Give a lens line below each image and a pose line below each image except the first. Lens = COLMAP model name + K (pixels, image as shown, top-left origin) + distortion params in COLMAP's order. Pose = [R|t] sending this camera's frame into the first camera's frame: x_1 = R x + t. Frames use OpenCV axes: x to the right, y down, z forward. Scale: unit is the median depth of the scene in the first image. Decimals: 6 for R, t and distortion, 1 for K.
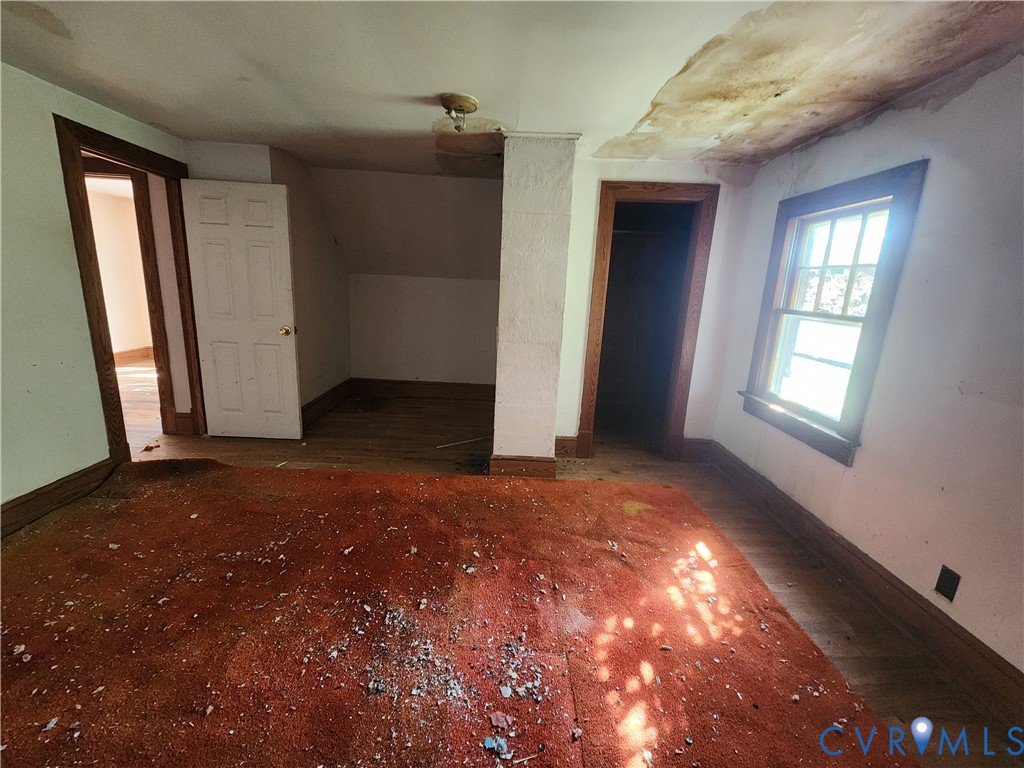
lens RADIAL K [[420.1, 0, 508.4], [0, 420.1, 378.6], [0, 0, 1]] dist [-0.000085, -0.000106]
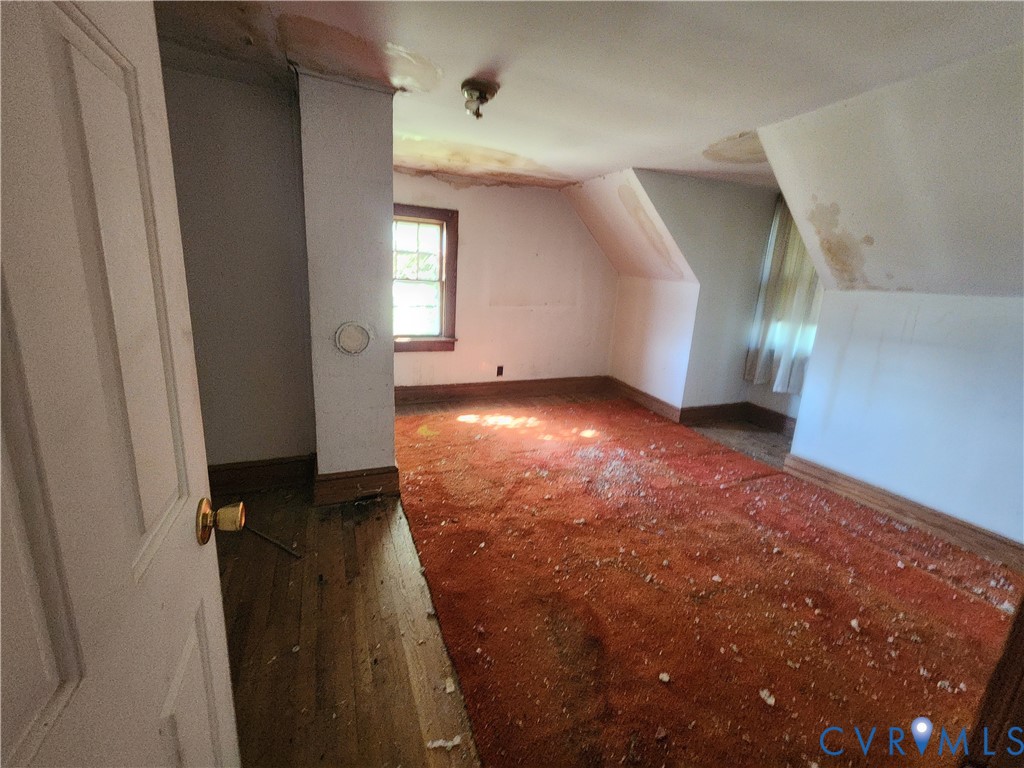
lens RADIAL K [[420.1, 0, 508.0], [0, 420.1, 380.4], [0, 0, 1]] dist [-0.000085, -0.000106]
pose [[-0.374420, -0.290071, 0.880721, -1.479959], [0.137696, 0.921886, 0.362168, -0.476673], [-0.916979, 0.256874, -0.305231, 1.750585]]
